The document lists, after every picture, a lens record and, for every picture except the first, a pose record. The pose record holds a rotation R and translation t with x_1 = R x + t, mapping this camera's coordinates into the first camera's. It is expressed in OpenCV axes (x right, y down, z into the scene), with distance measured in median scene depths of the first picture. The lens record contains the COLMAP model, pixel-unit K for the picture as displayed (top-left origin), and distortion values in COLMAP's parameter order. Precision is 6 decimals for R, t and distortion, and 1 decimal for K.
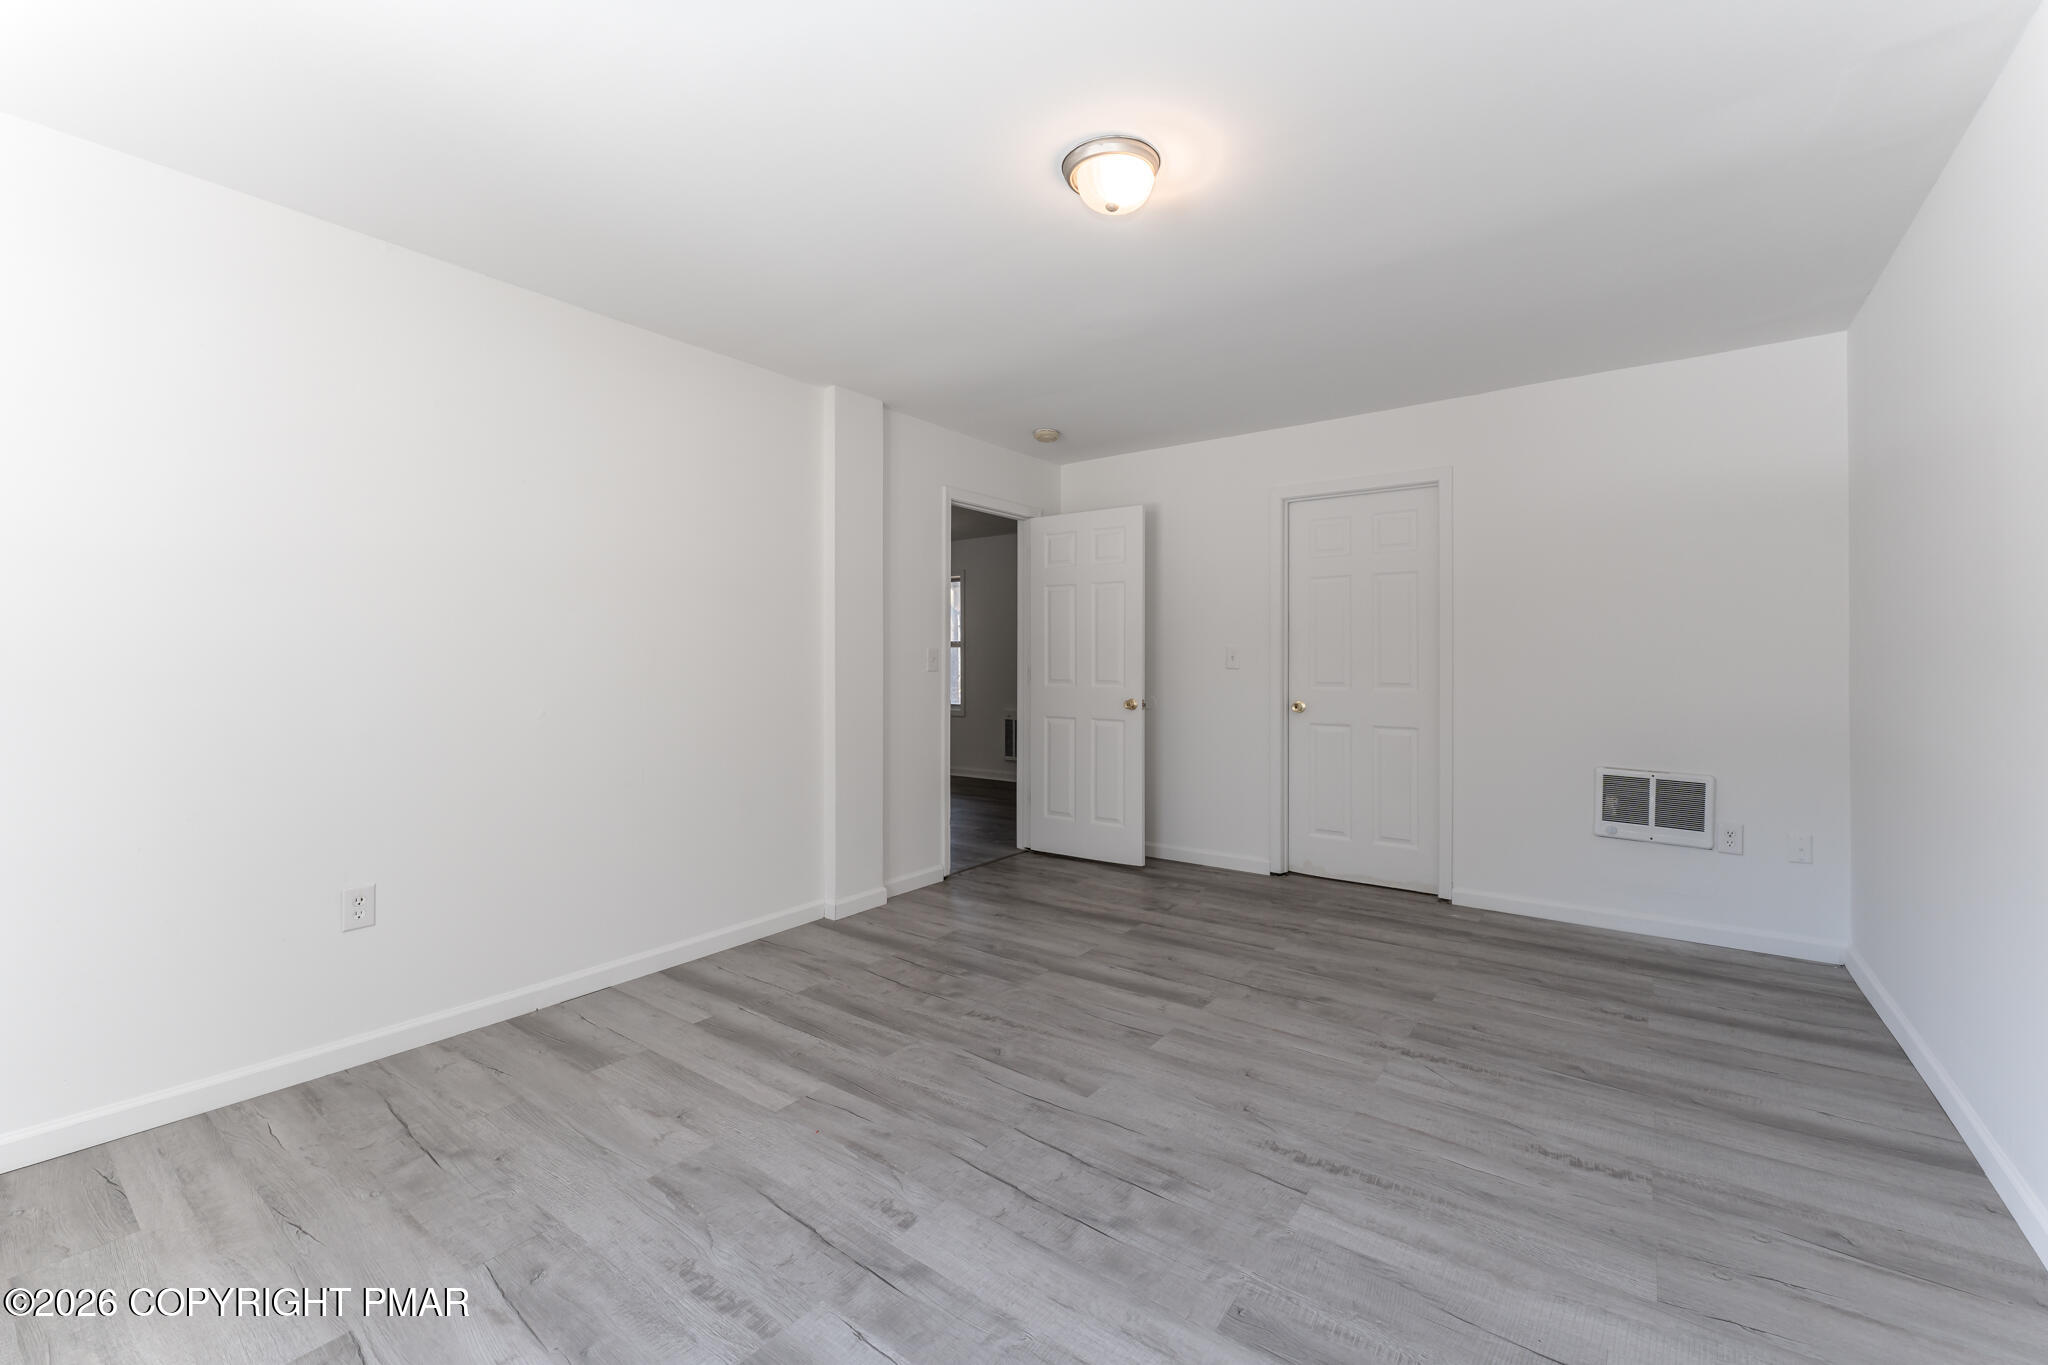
lens RADIAL K [[835.3, 0, 1010.1], [0, 835.3, 672.2], [0, 0, 1]] dist [-0.000580, -0.000907]
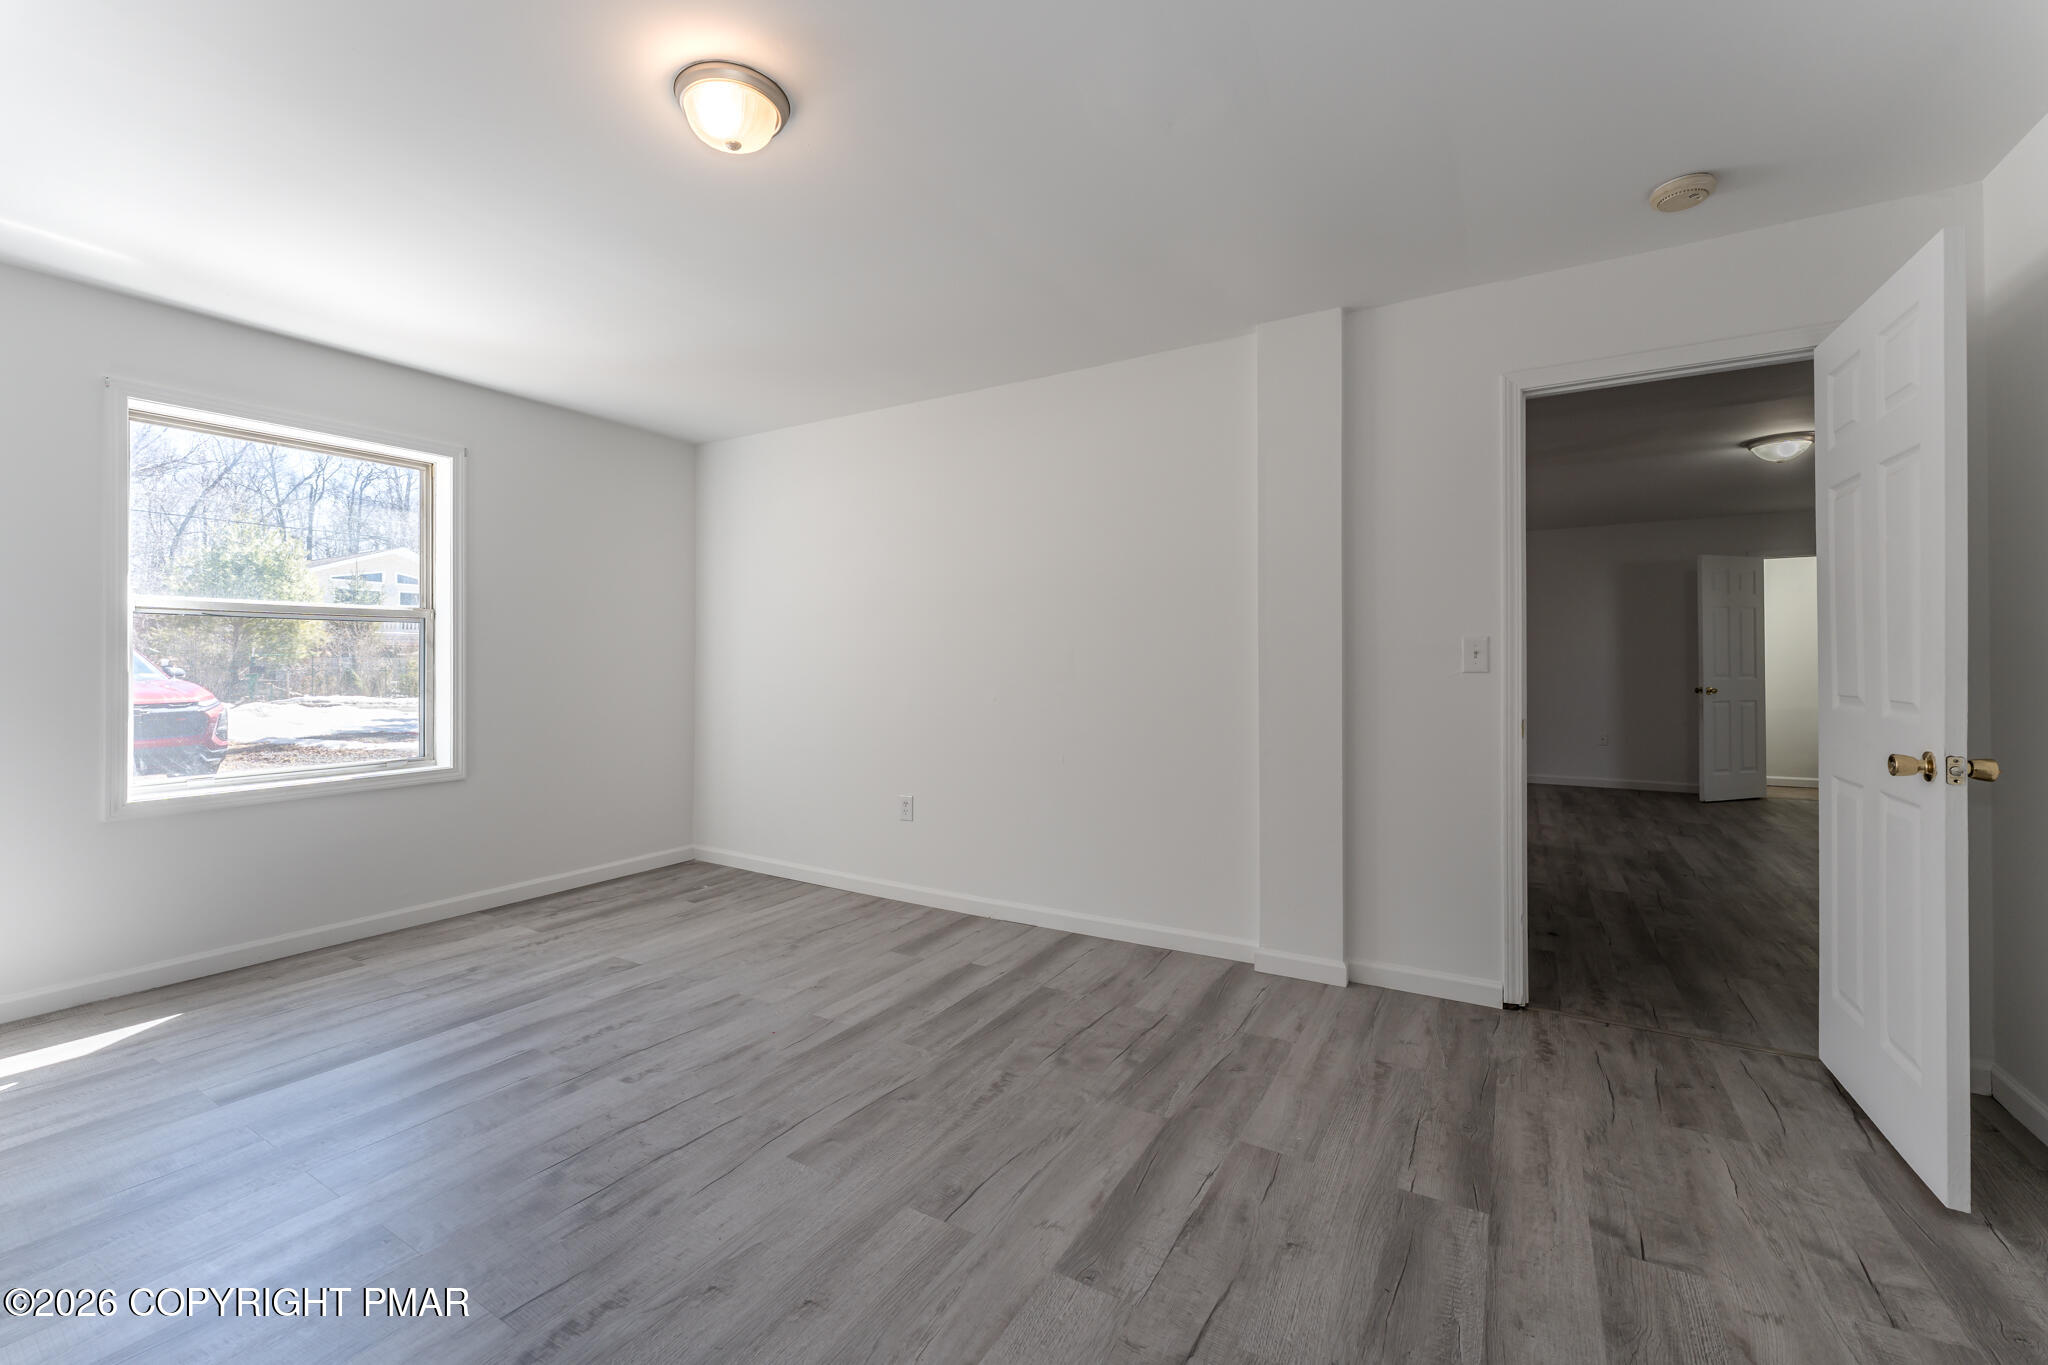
lens RADIAL K [[835.3, 0, 1029.3], [0, 835.3, 673.3], [0, 0, 1]] dist [-0.000580, -0.000907]
pose [[0.111474, 0.012757, -0.993686, 0.791992], [-0.008277, 0.999895, 0.011909, -0.006499], [0.993733, 0.006897, 0.111567, 0.930107]]
